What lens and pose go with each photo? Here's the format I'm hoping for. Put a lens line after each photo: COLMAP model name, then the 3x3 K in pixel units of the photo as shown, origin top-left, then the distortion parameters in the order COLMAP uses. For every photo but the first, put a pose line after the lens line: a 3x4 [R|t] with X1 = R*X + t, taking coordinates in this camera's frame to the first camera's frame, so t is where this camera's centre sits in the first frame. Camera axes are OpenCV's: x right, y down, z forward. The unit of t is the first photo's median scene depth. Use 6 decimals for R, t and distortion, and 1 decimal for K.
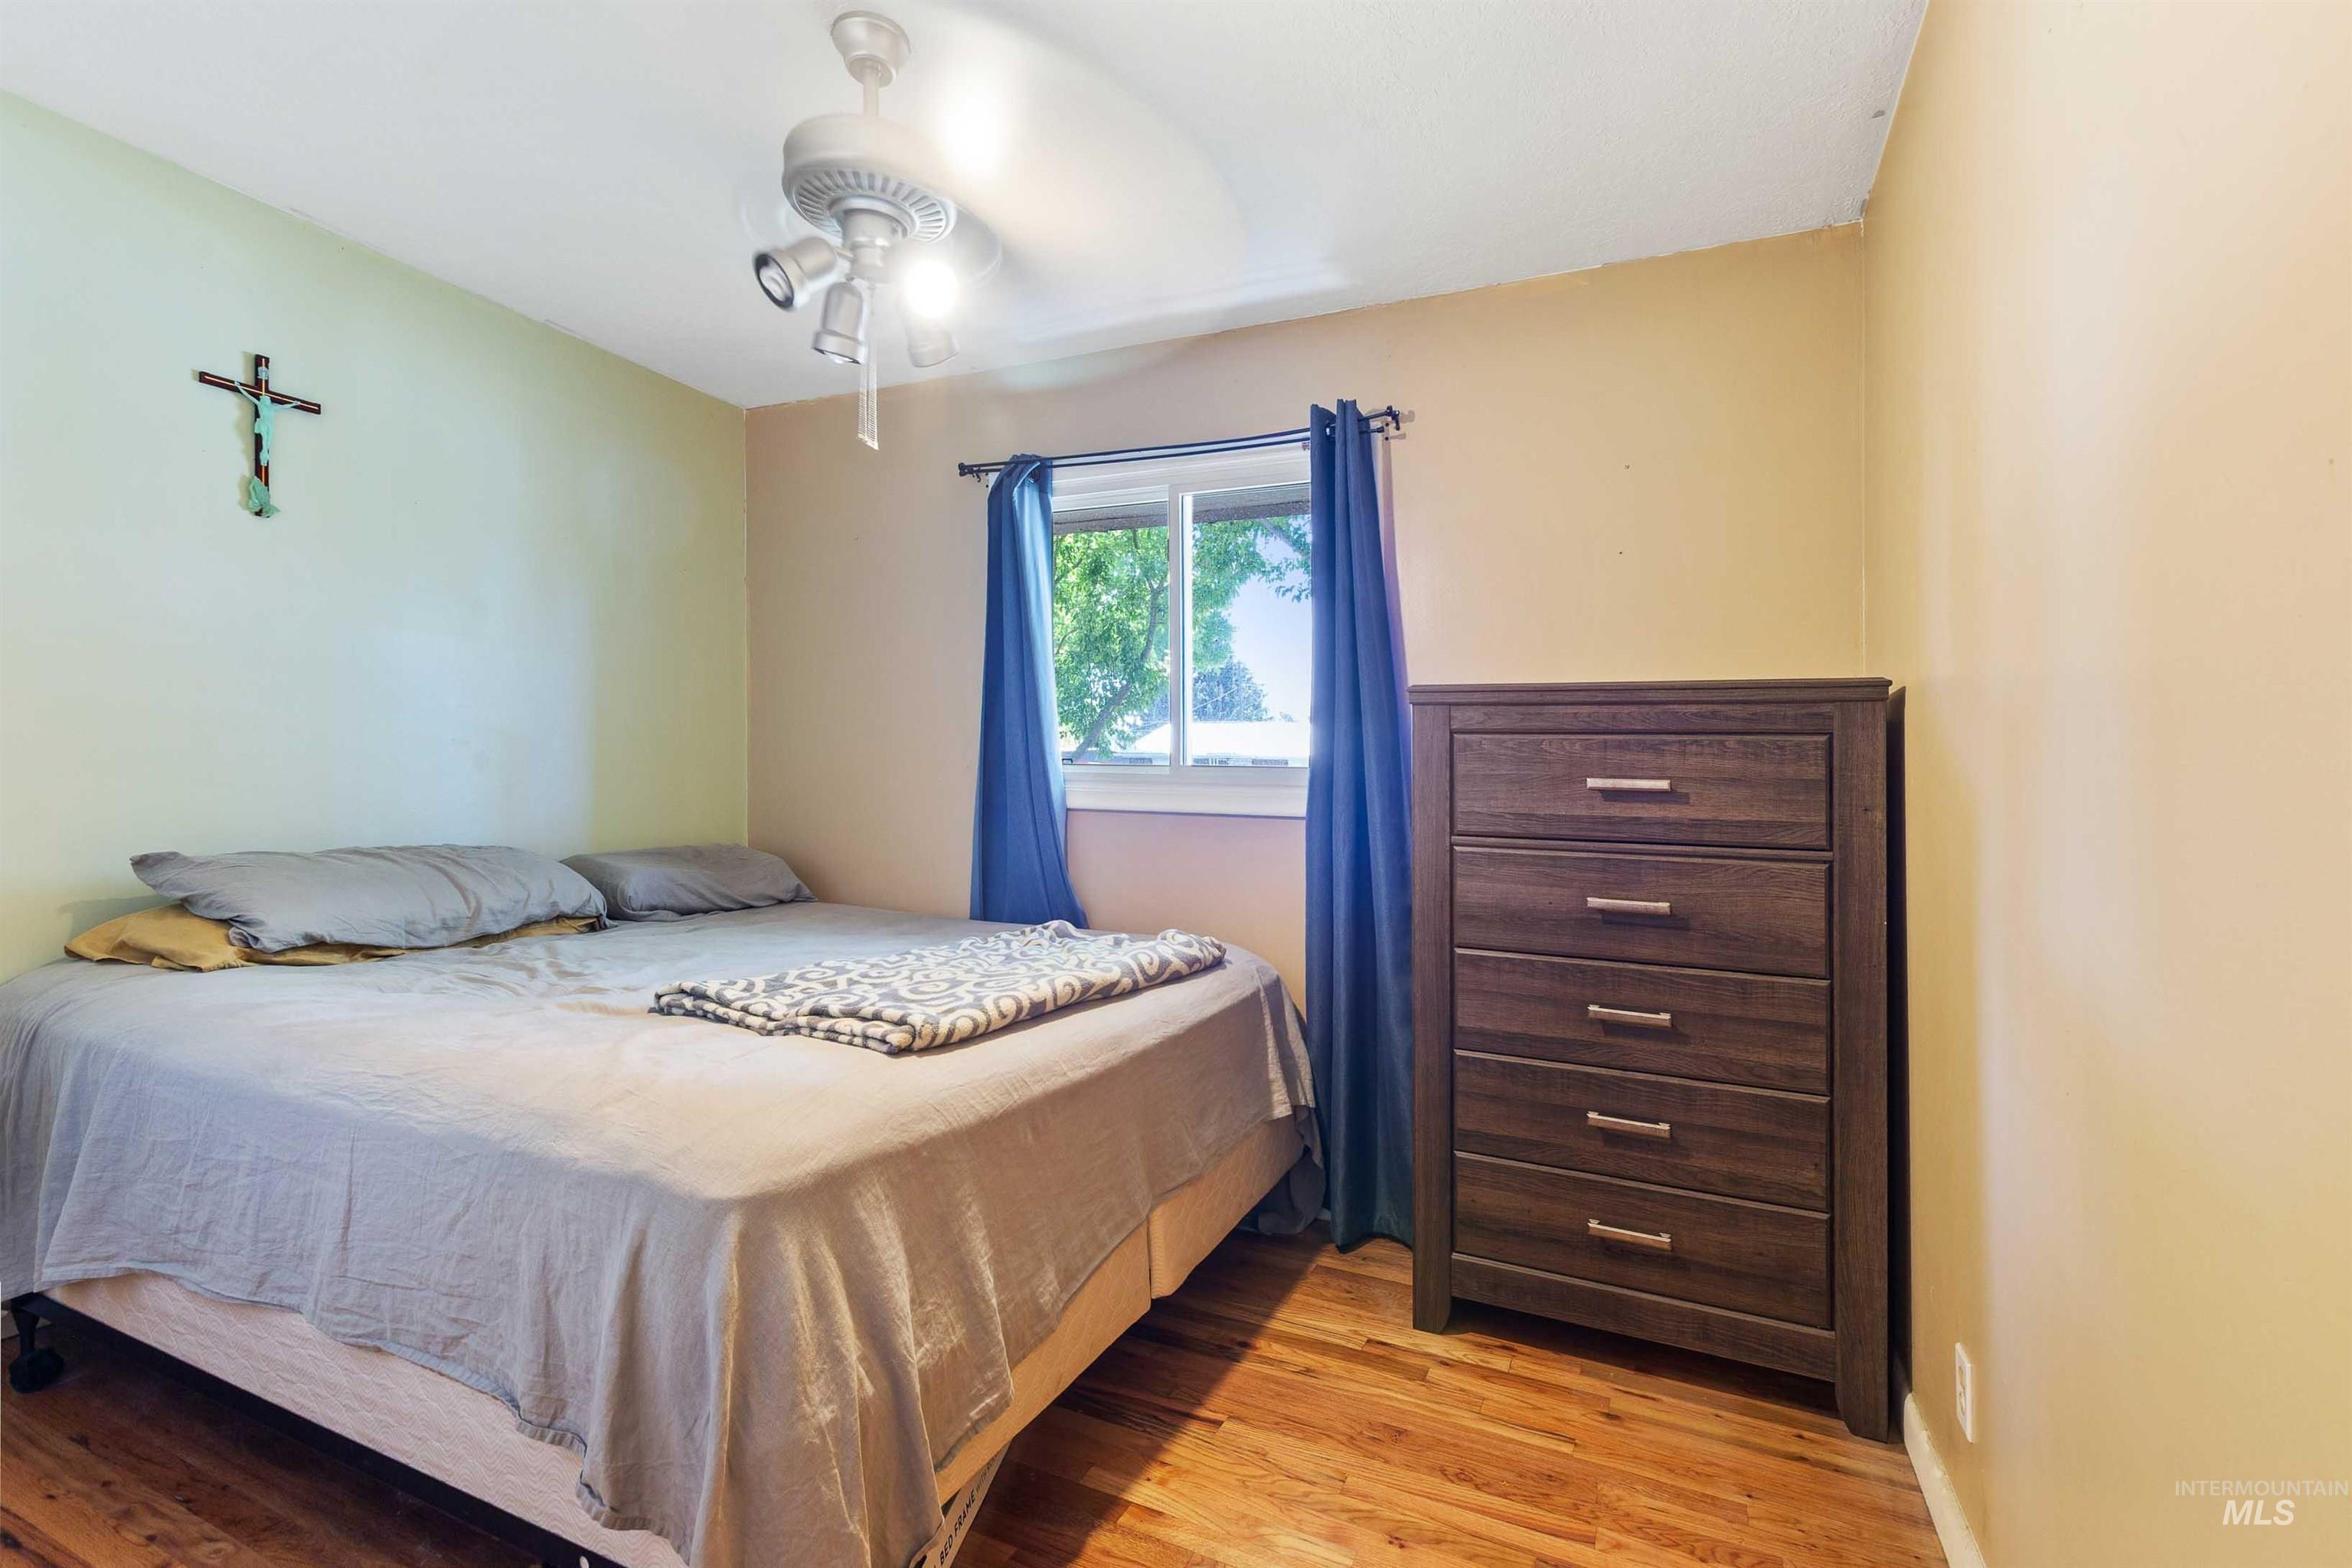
lens RADIAL K [[1087.2, 0, 1176.1], [0, 1087.2, 789.9], [0, 0, 1]] dist [0.005334, 0.000189]
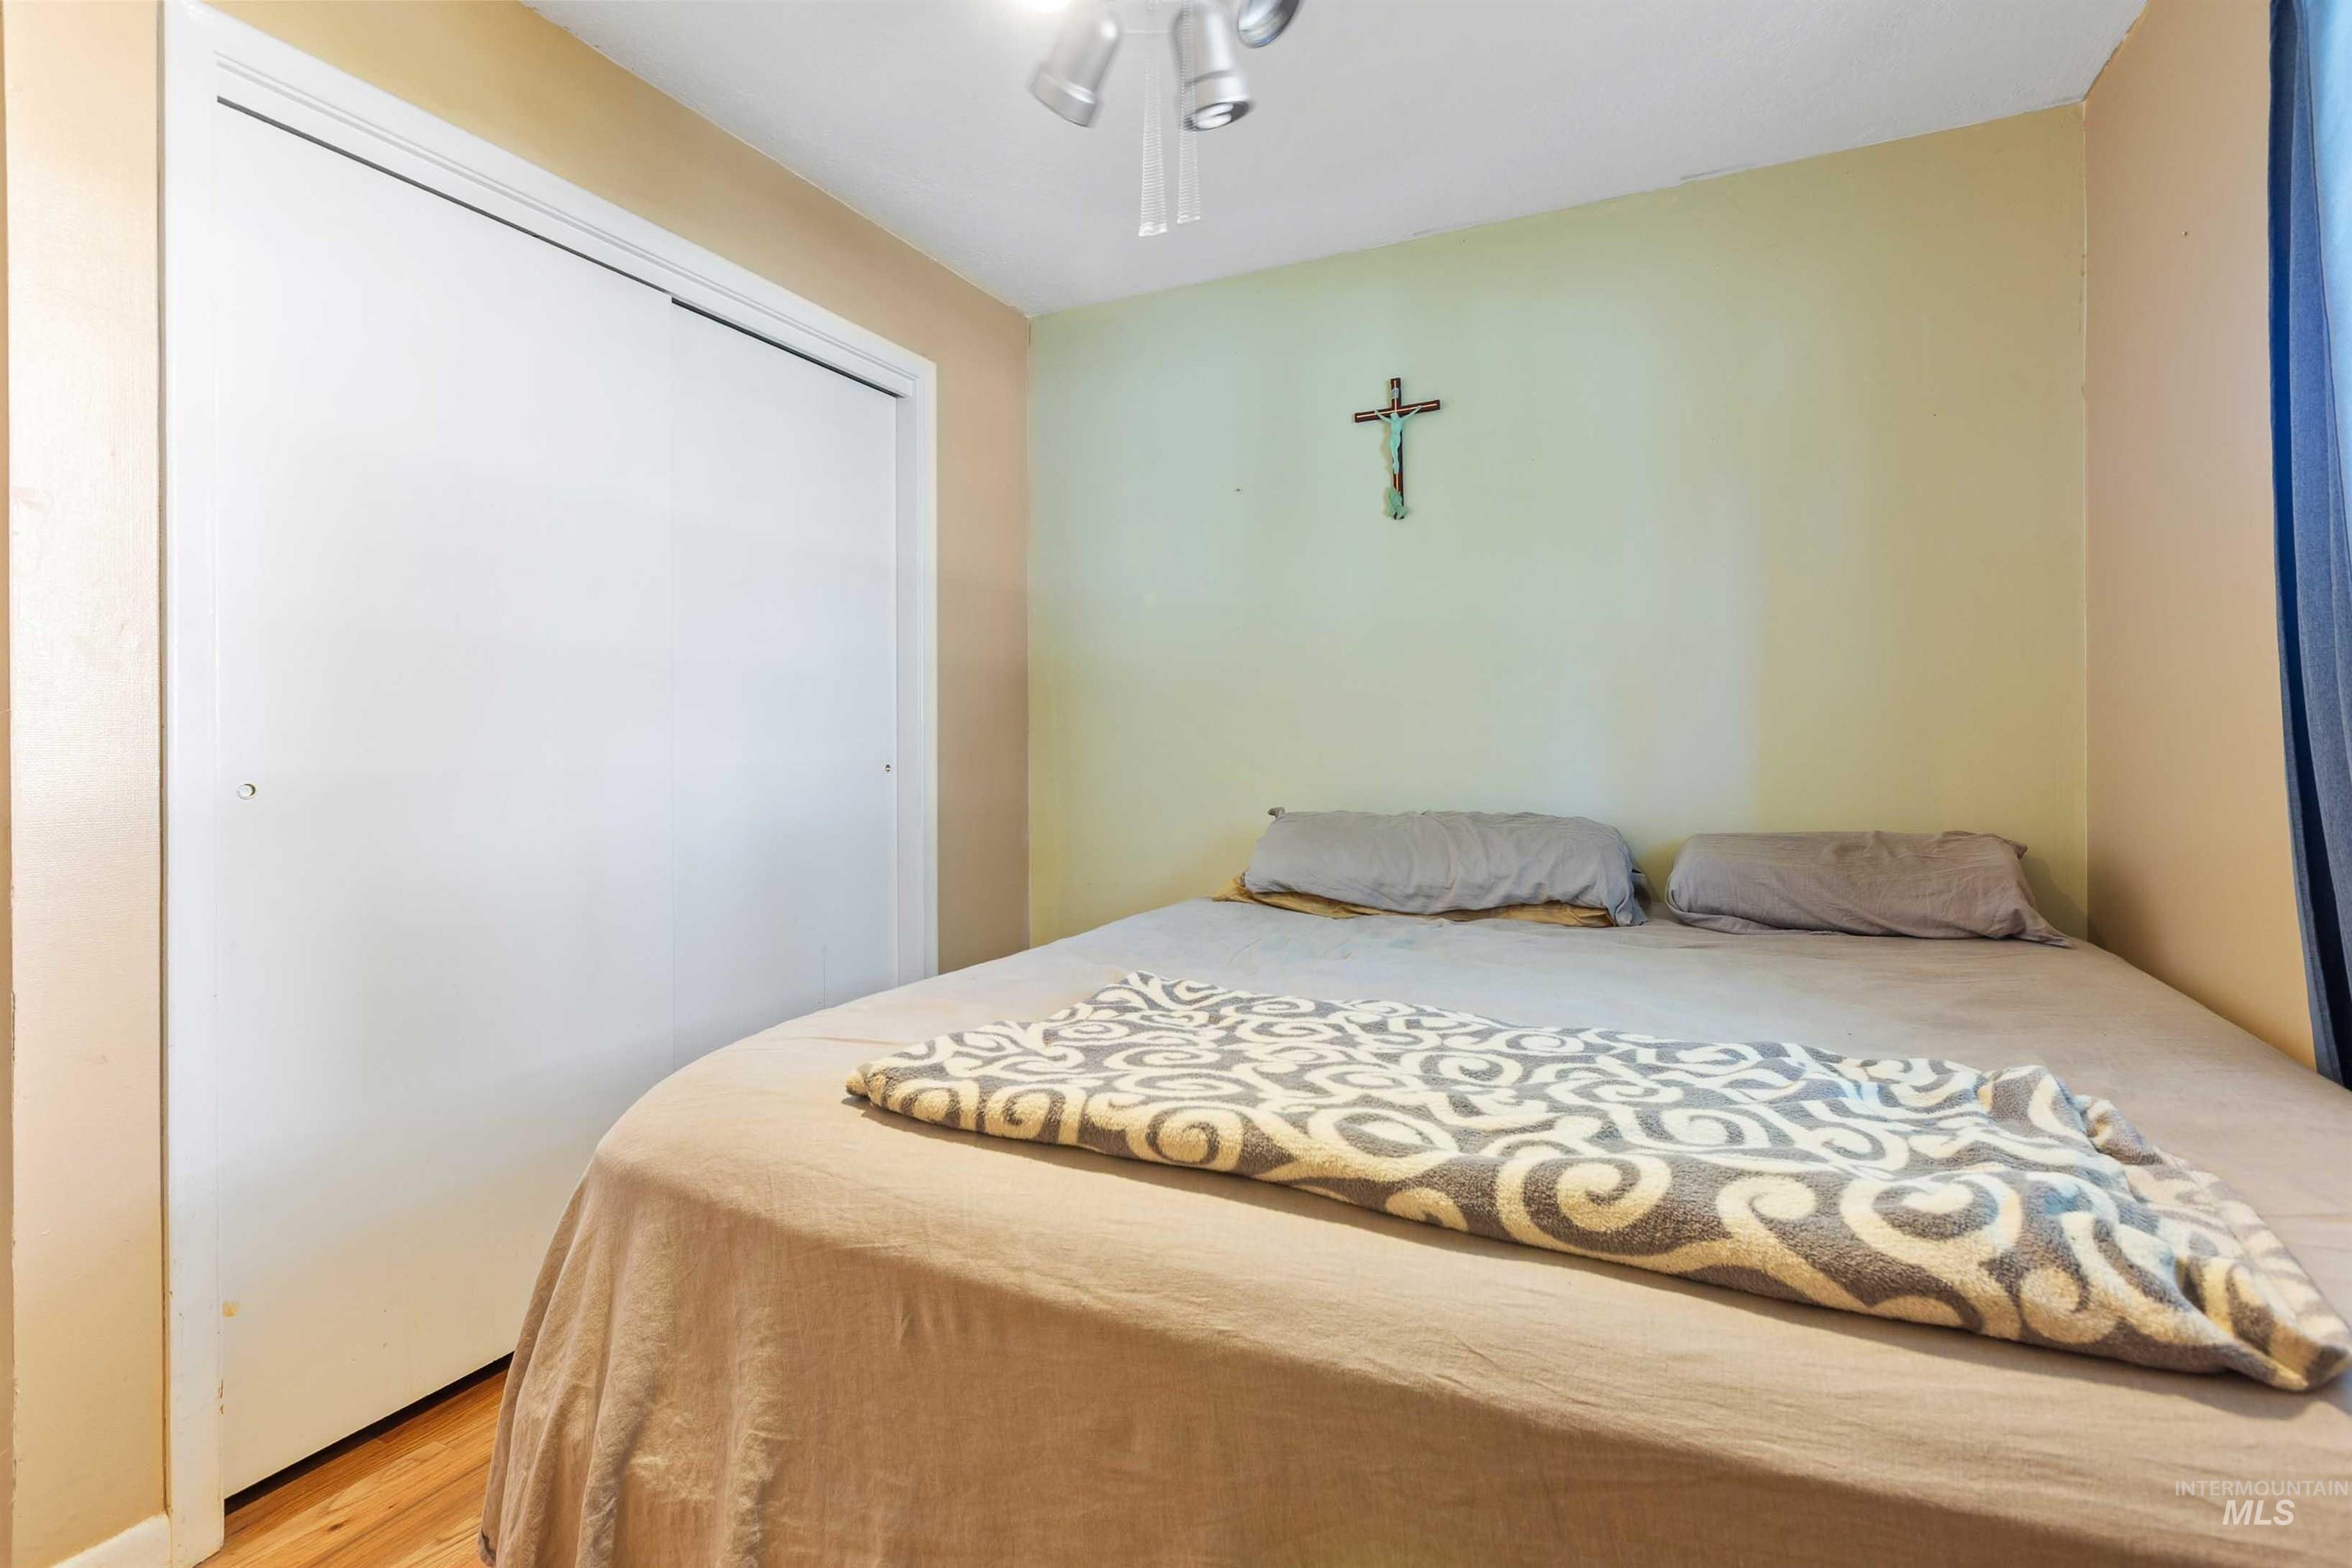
lens RADIAL K [[1087.2, 0, 1176.0], [0, 1087.2, 774.9], [0, 0, 1]] dist [0.005334, 0.000189]
pose [[-0.010396, -0.000891, -0.999946, 0.305096], [0.012313, 0.999924, -0.001019, 0.016128], [0.999870, -0.012323, -0.010384, 0.777200]]
